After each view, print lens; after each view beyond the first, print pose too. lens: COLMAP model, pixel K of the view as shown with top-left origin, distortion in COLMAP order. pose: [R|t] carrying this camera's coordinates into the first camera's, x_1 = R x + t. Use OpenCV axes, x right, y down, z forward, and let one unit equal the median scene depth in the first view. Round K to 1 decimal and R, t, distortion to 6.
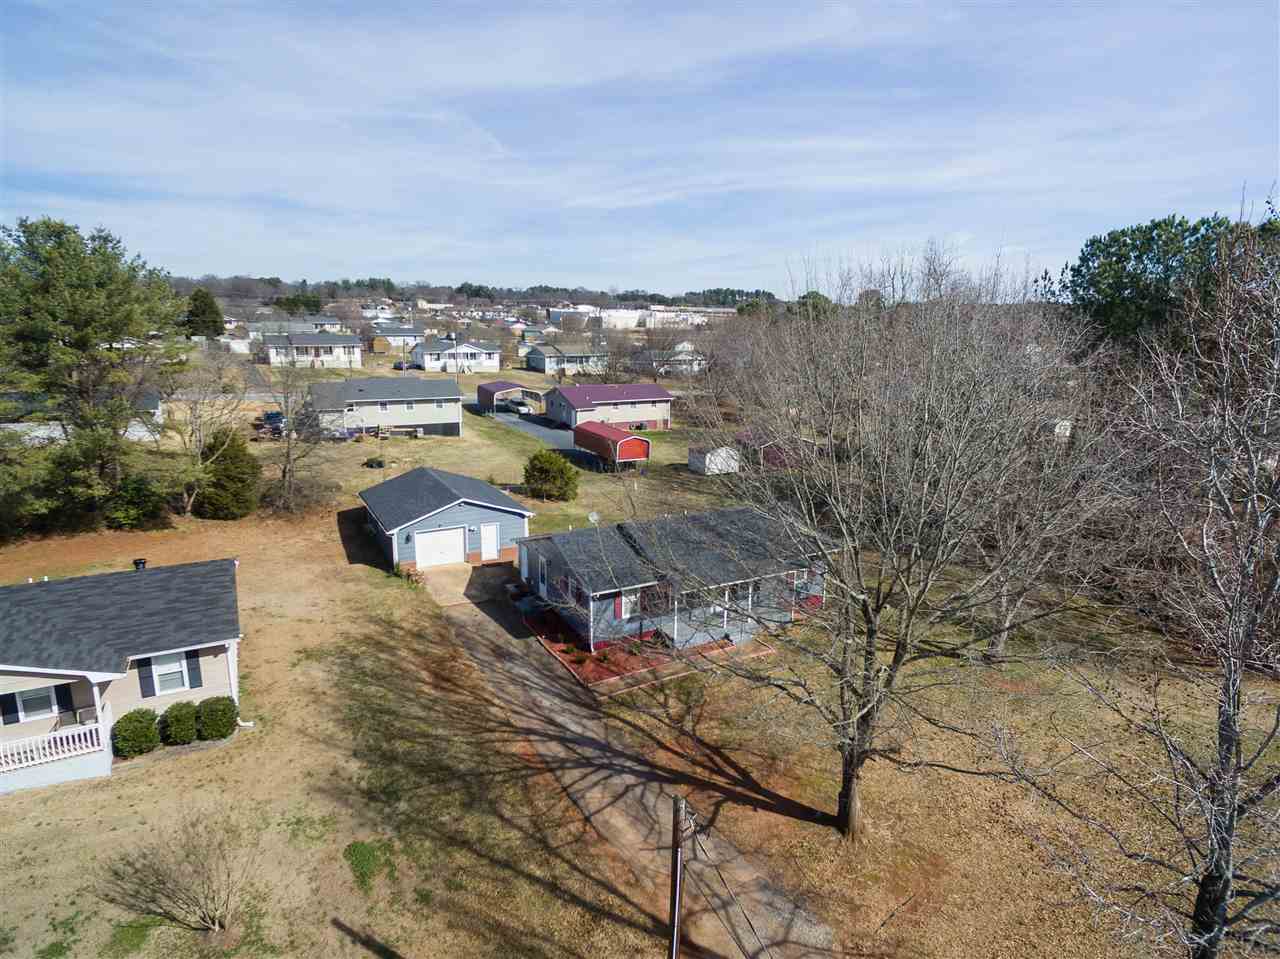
lens RADIAL K [[736.1, 0, 632.5], [0, 736.1, 480.7], [0, 0, 1]] dist [0.004159, 0.000745]
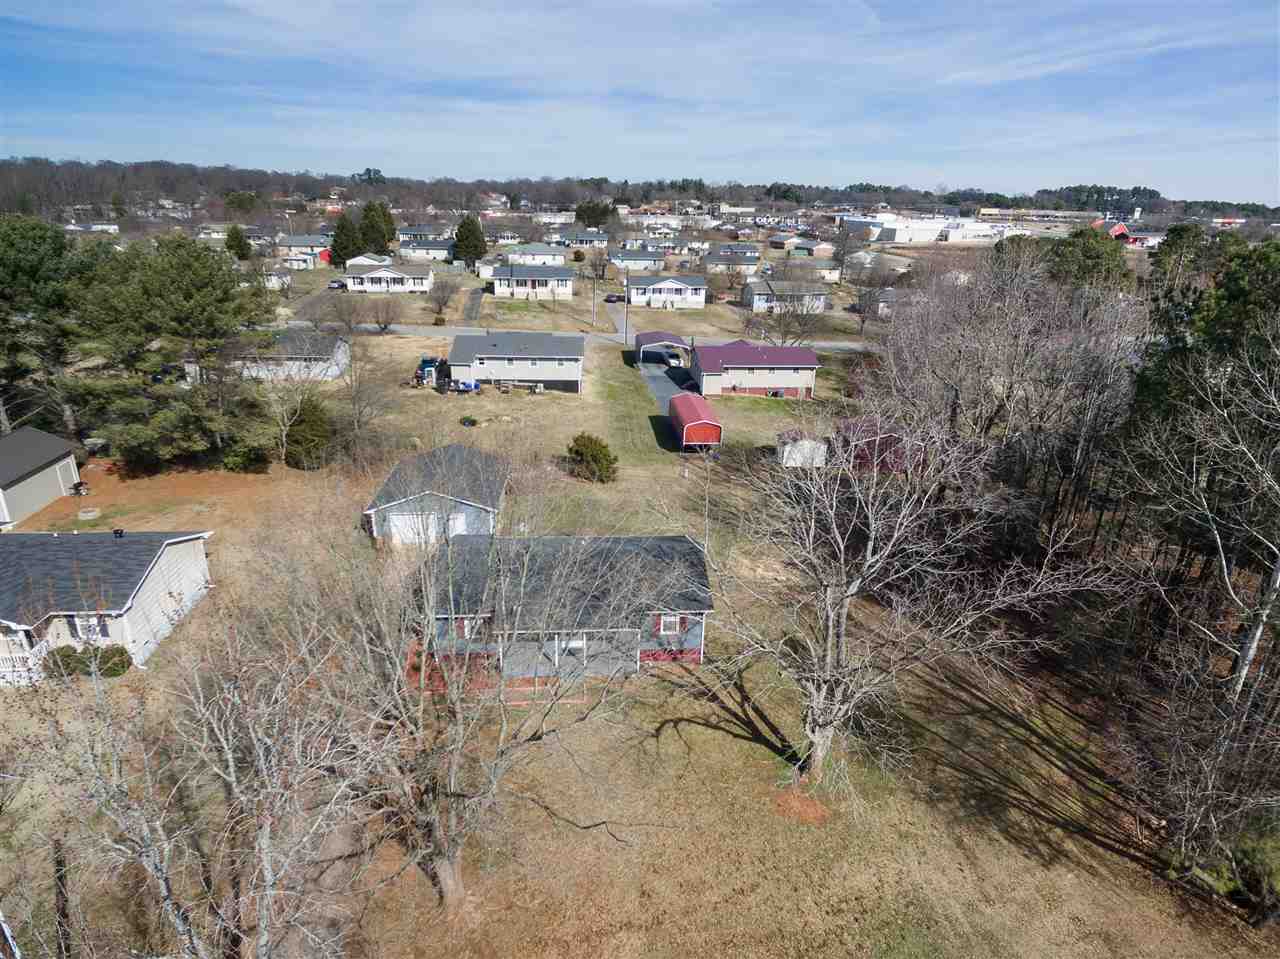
lens RADIAL K [[736.1, 0, 632.5], [0, 736.1, 480.7], [0, 0, 1]] dist [0.004159, 0.000745]
pose [[0.912342, 0.149061, -0.381331, 0.170344], [-0.097893, 0.983775, 0.150343, -0.067363], [0.397554, -0.099835, 0.912131, 0.030172]]
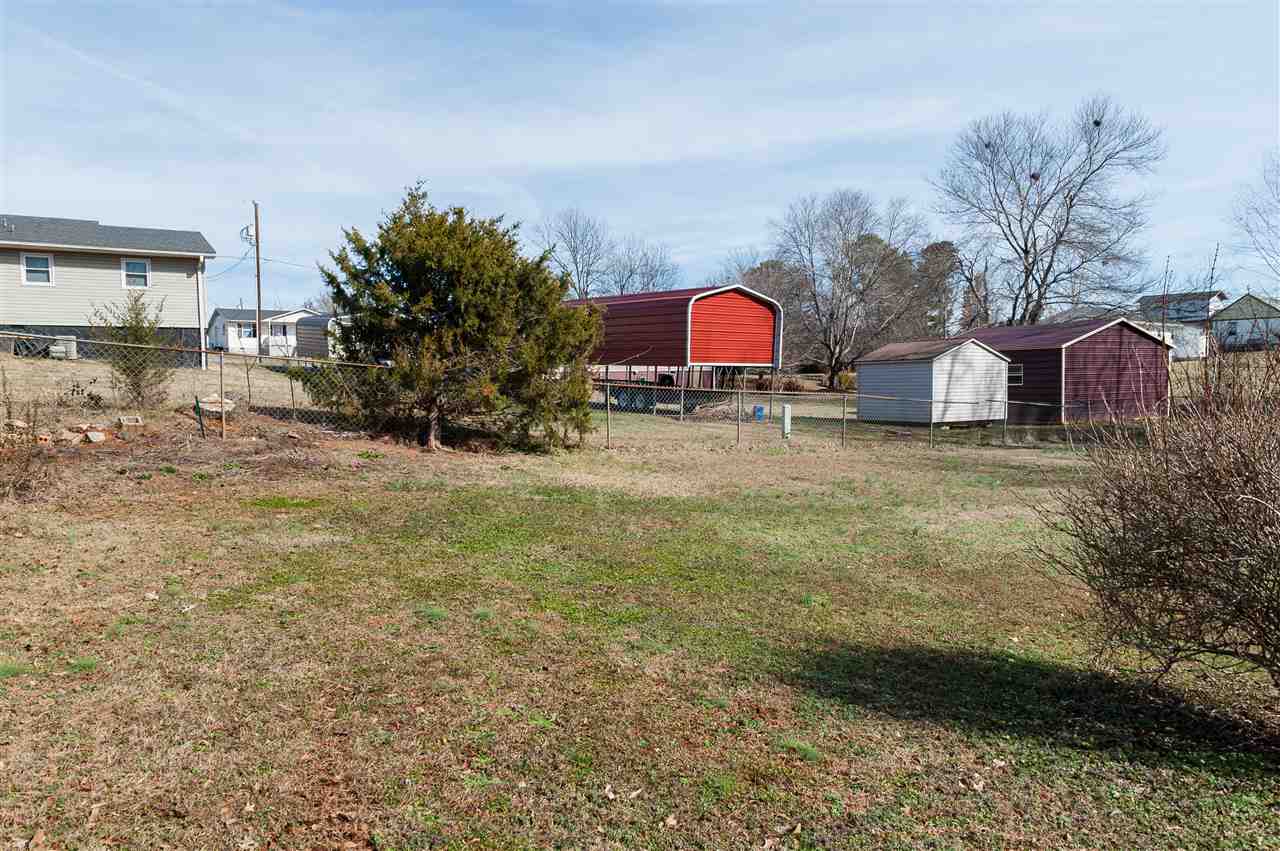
lens RADIAL K [[862.4, 0, 640.0], [0, 862.4, 425.5], [0, 0, 1]] dist [-0.002999, -0.000966]
pose [[0.994489, -0.027574, 0.101148, -0.042237], [0.044275, 0.984999, -0.166784, 0.030077], [-0.095032, 0.170343, 0.980792, 0.372742]]
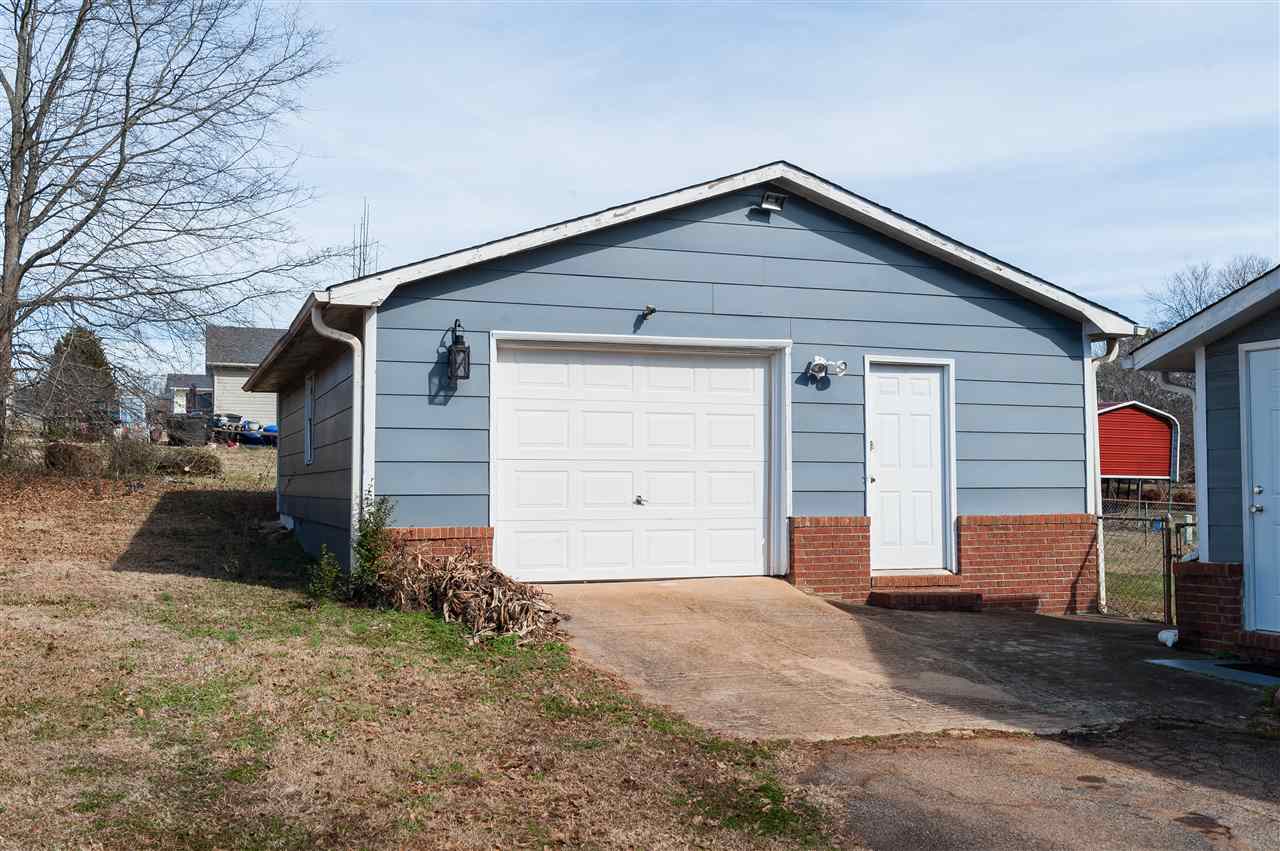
lens RADIAL K [[1229.2, 0, 640.0], [0, 1229.2, 425.5], [0, 0, 1]] dist [-0.004999, -0.006250]
pose [[0.990873, -0.021435, -0.133081, -0.078600], [-0.015645, 0.962317, -0.271481, 0.054897], [0.133885, 0.271085, 0.953199, 0.259566]]
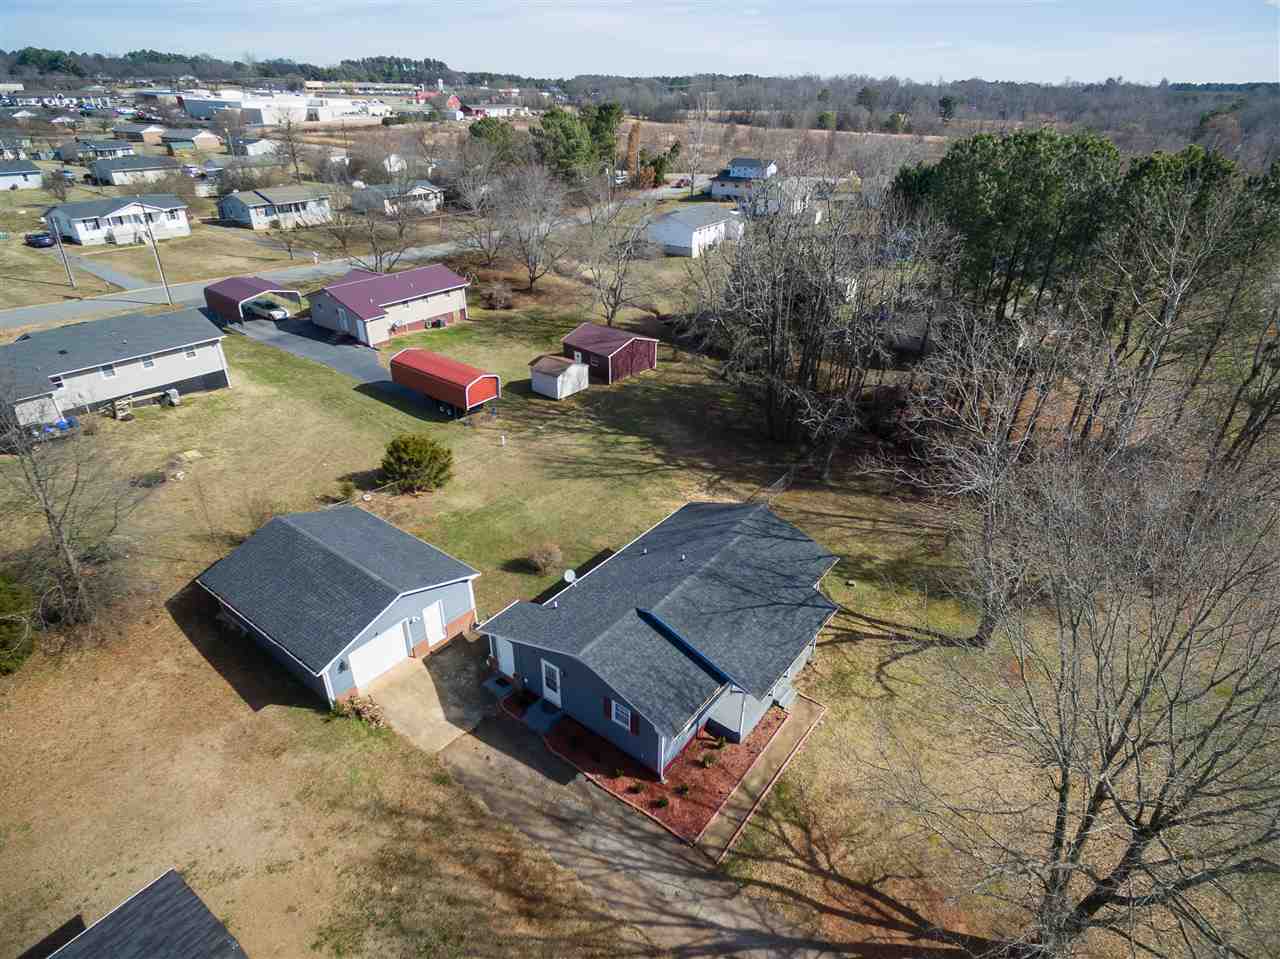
lens RADIAL K [[714.3, 0, 635.7], [0, 714.3, 481.4], [0, 0, 1]] dist [-0.003914, 0.001435]
pose [[0.911874, -0.202360, 0.357123, -0.086708], [0.091690, 0.948467, 0.303320, -0.099945], [-0.400099, -0.243845, 0.883437, 0.097531]]
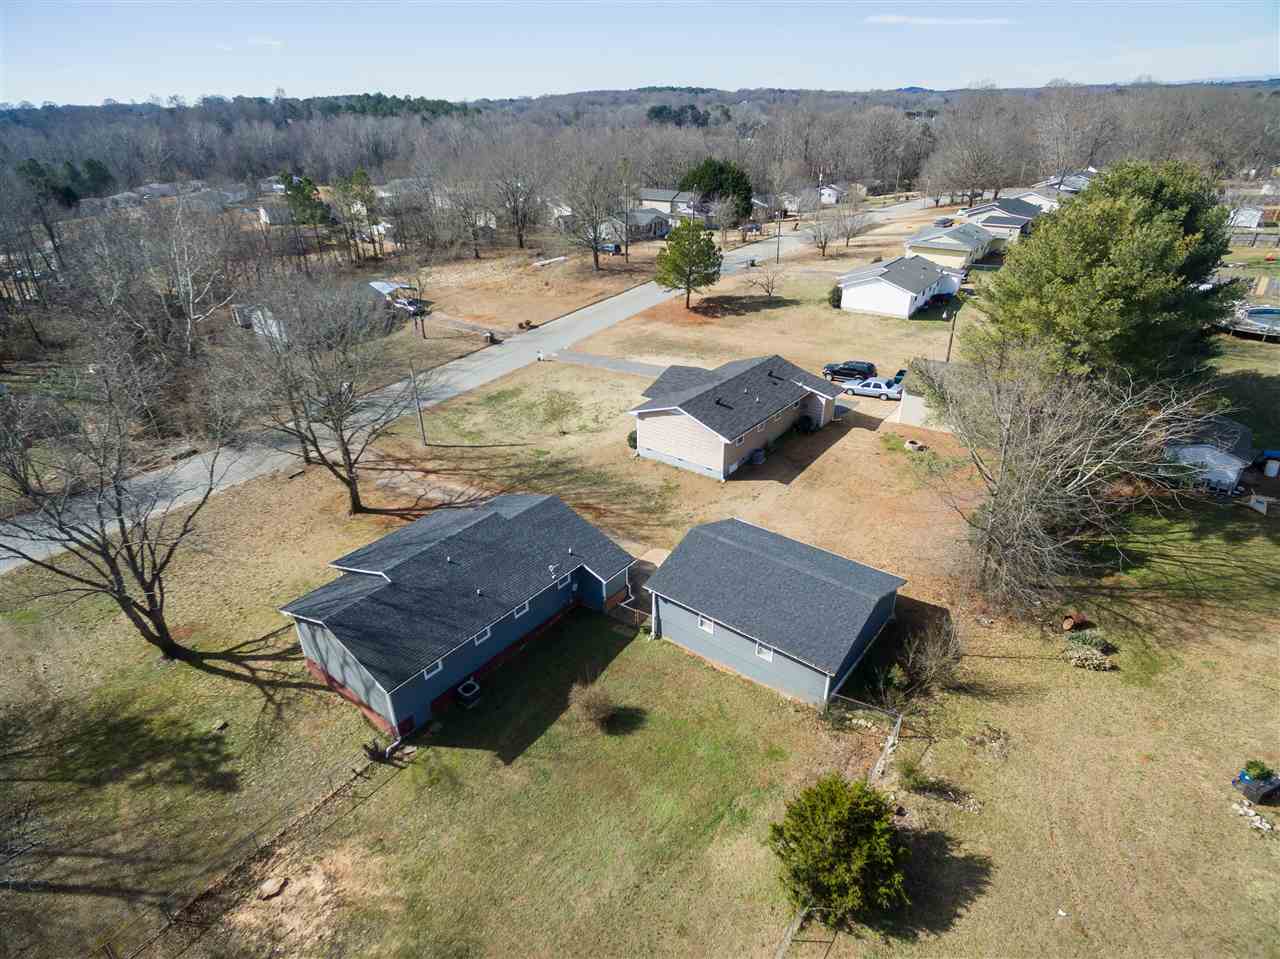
lens RADIAL K [[714.3, 0, 635.7], [0, 714.3, 481.4], [0, 0, 1]] dist [-0.003914, 0.001435]
pose [[-0.916388, 0.182048, -0.356499, 0.052712], [-0.090402, 0.773469, 0.627354, -0.202351], [0.389950, 0.607128, -0.692340, 0.542351]]
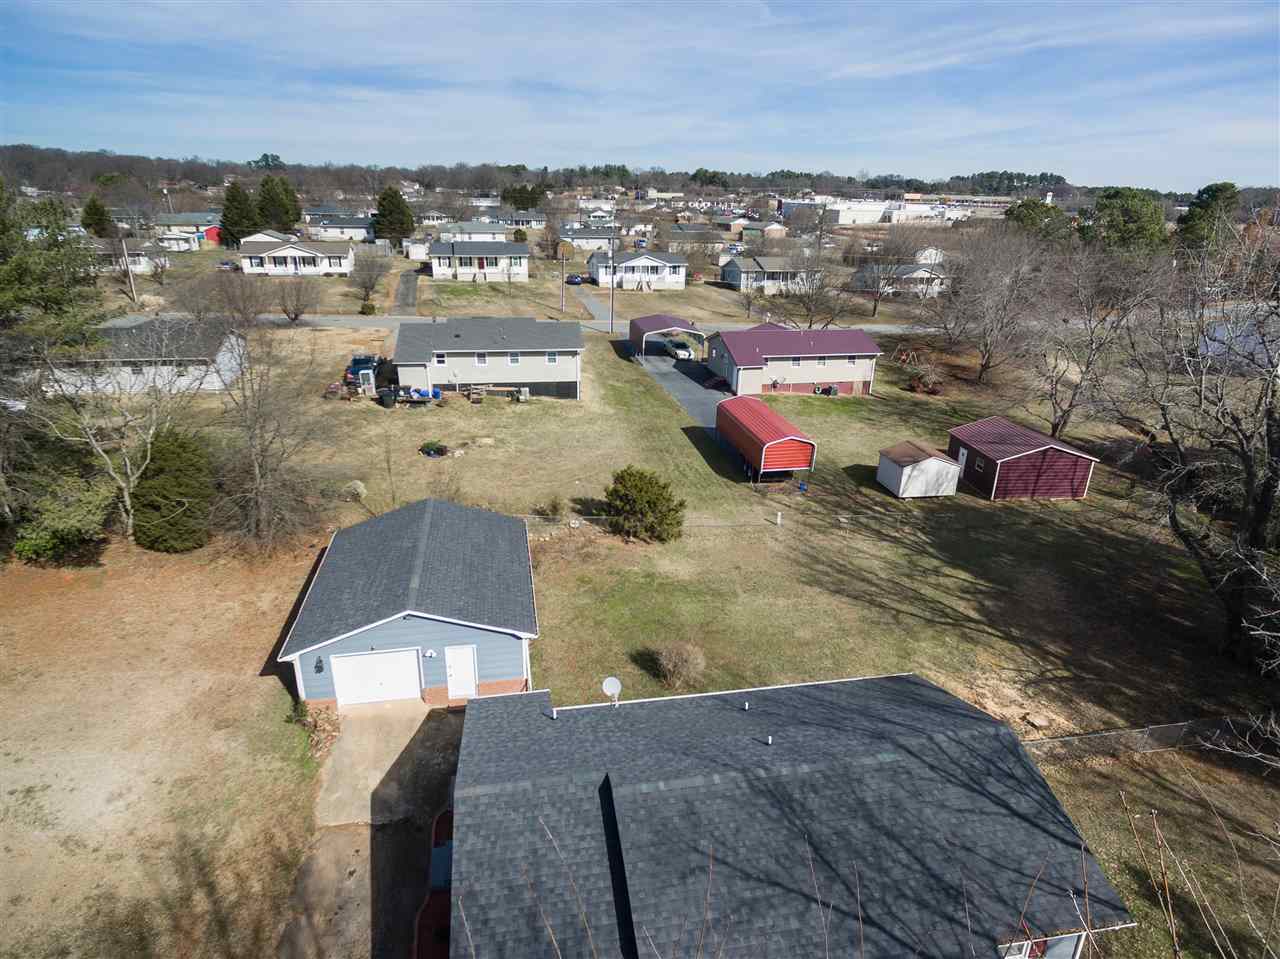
lens RADIAL K [[736.1, 0, 632.5], [0, 736.1, 480.7], [0, 0, 1]] dist [0.004159, 0.000745]
pose [[0.951507, 0.111844, -0.286575, 0.034934], [-0.070332, 0.985985, 0.151288, -0.063174], [0.299479, -0.123796, 0.946038, 0.176260]]
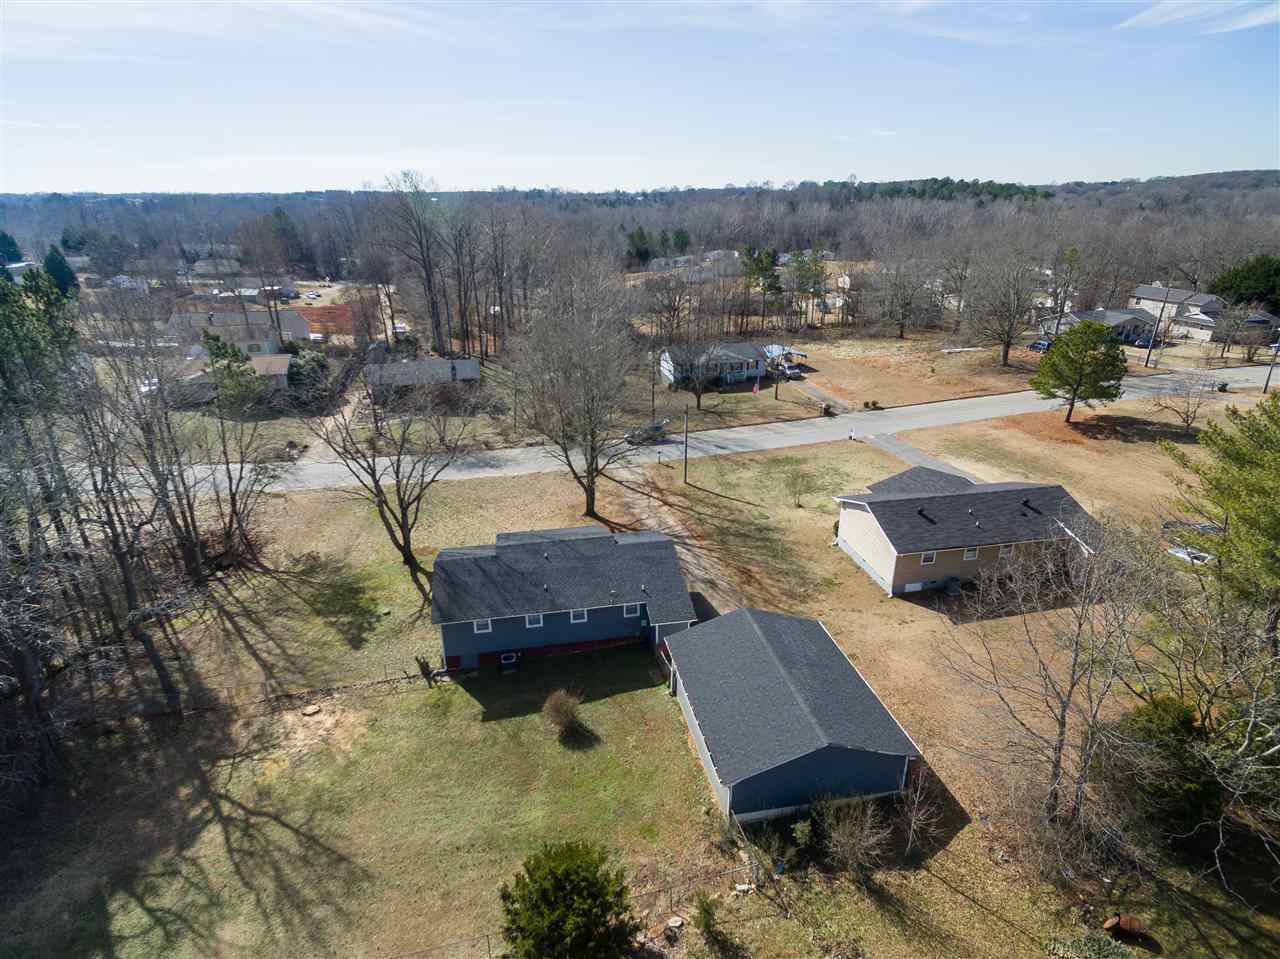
lens RADIAL K [[714.3, 0, 635.7], [0, 714.3, 481.4], [0, 0, 1]] dist [-0.003914, 0.001435]
pose [[-0.953025, -0.118289, 0.278840, -0.114602], [0.061629, 0.825605, 0.560873, -0.213587], [-0.296557, 0.551710, -0.779532, 0.572271]]
